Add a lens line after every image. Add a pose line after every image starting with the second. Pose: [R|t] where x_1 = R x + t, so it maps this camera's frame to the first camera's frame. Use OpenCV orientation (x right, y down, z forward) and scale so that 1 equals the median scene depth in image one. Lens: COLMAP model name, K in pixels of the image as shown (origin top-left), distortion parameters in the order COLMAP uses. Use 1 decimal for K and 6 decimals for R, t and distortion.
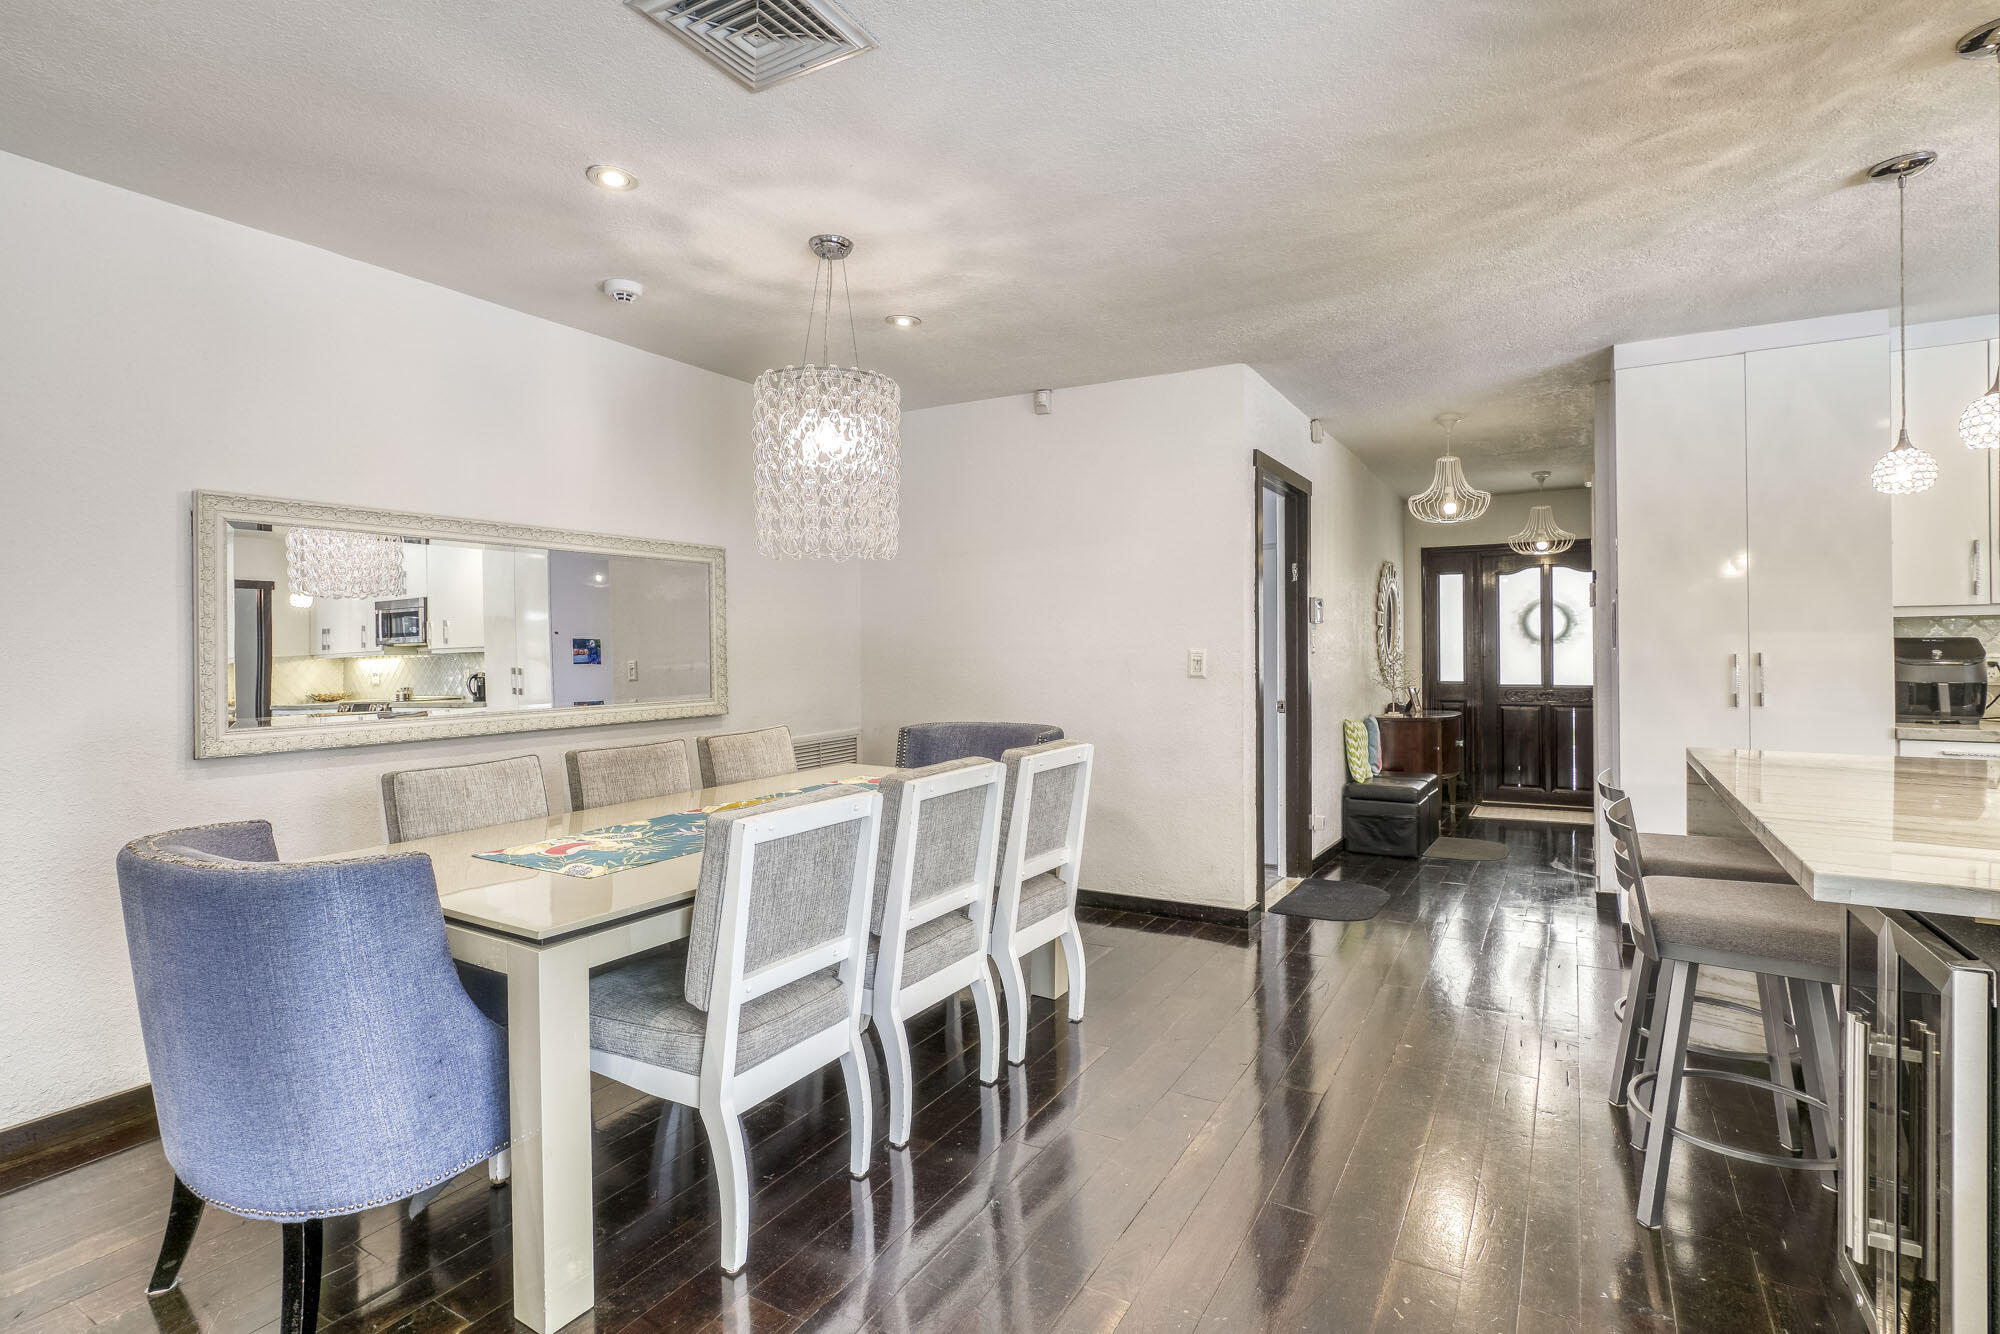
lens RADIAL K [[987.6, 0, 995.1], [0, 987.6, 654.7], [0, 0, 1]] dist [-0.009142, 0.002827]
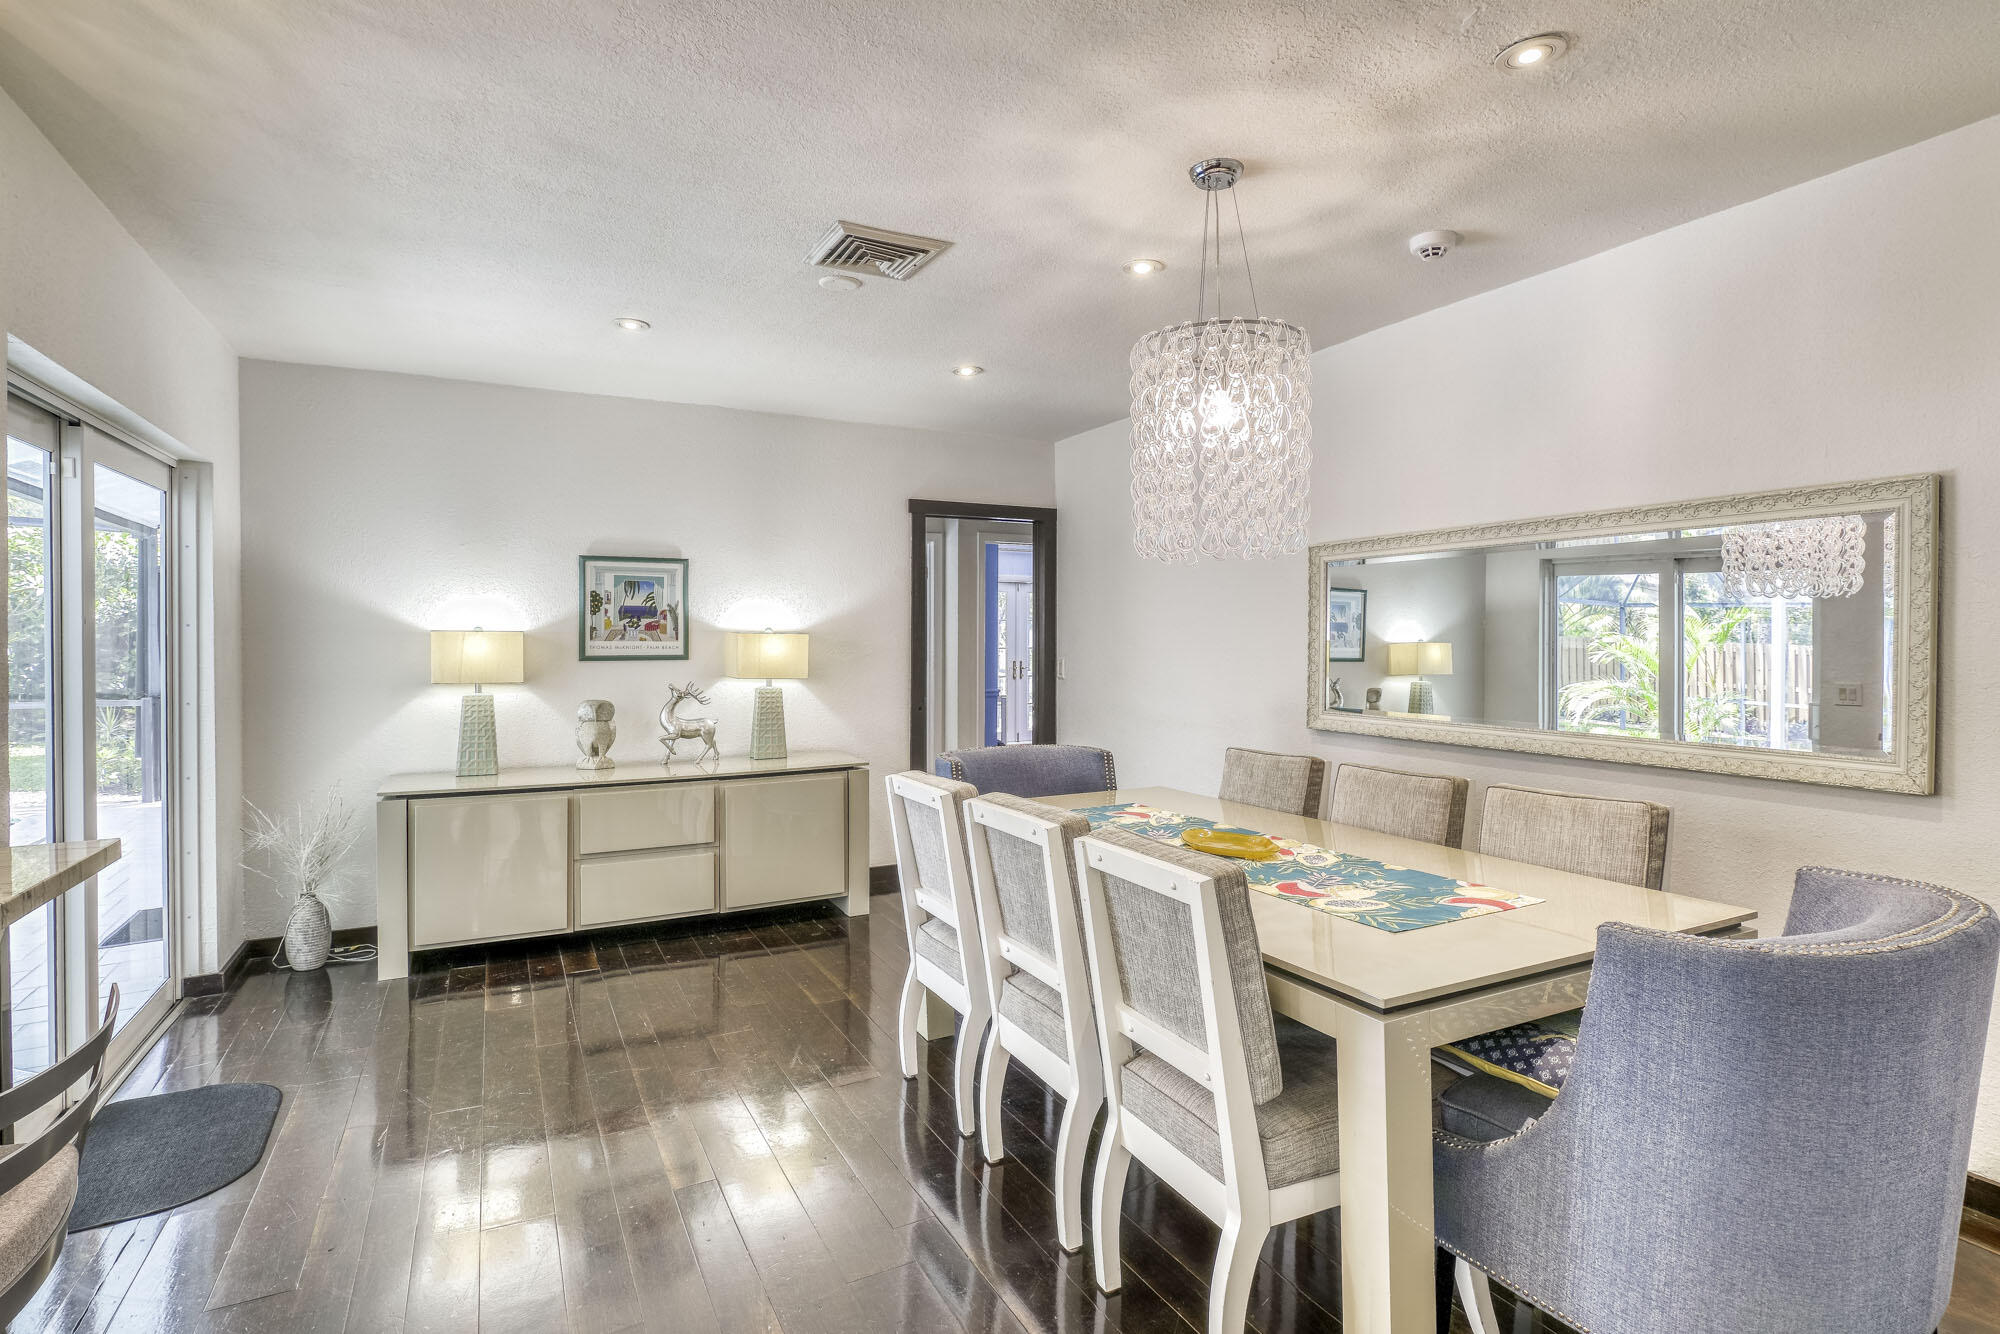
lens RADIAL K [[987.6, 0, 999.0], [0, 987.6, 649.9], [0, 0, 1]] dist [-0.009142, 0.002827]
pose [[-0.533167, 0.016376, -0.845851, 0.657779], [-0.003534, 0.999761, 0.021583, -0.042280], [0.846002, 0.014497, -0.532982, 1.366223]]
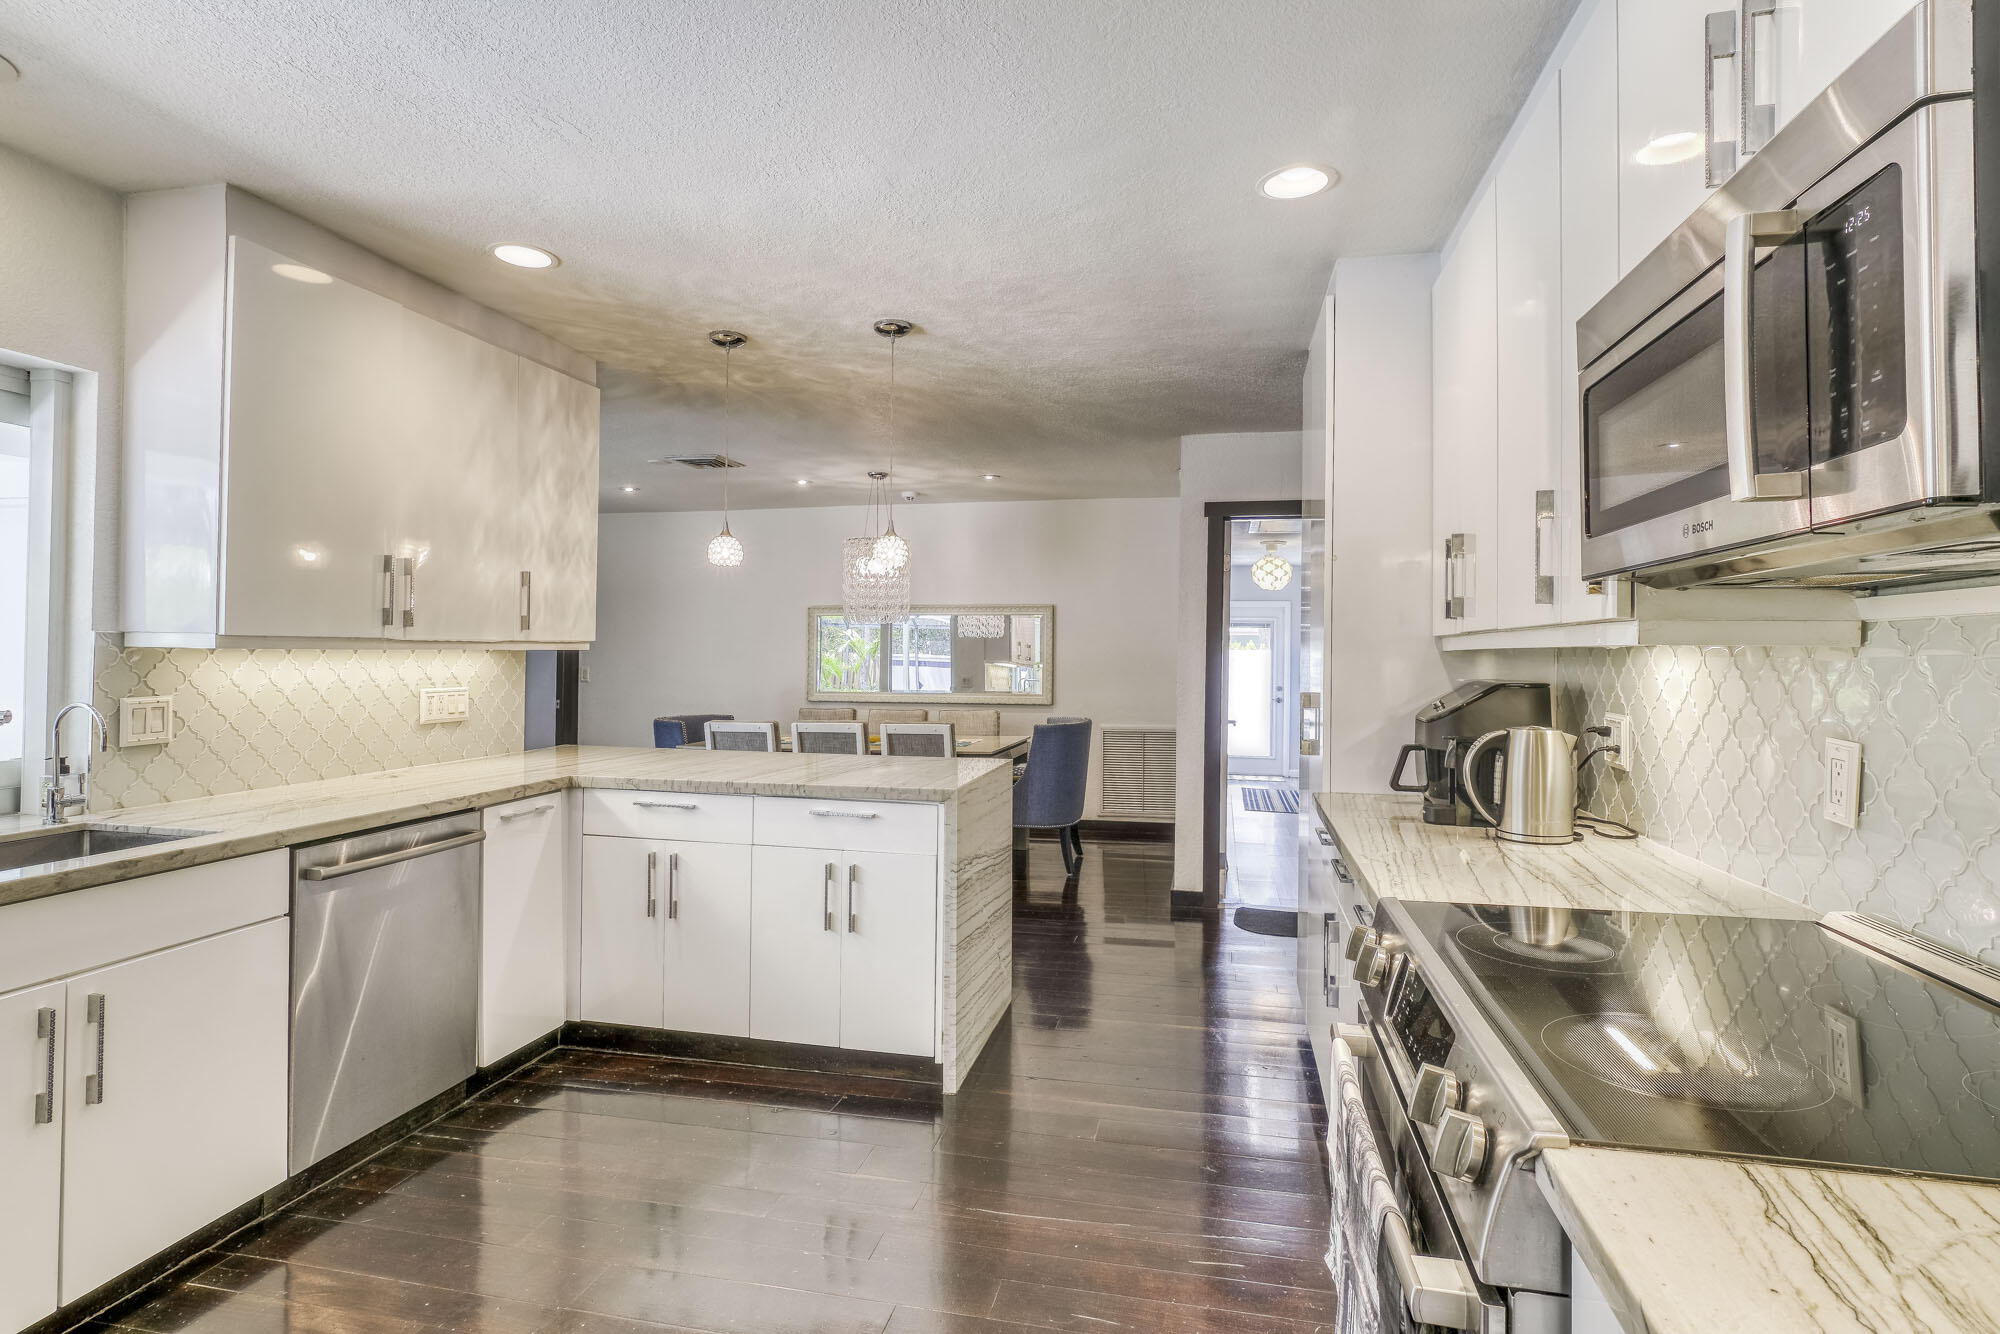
lens RADIAL K [[987.6, 0, 1004.0], [0, 987.6, 648.7], [0, 0, 1]] dist [-0.009142, 0.002827]
pose [[0.310851, 0.004888, -0.950446, 2.041278], [-0.016565, 0.999863, -0.000275, -0.047773], [0.950314, 0.015830, 0.310889, 0.651021]]
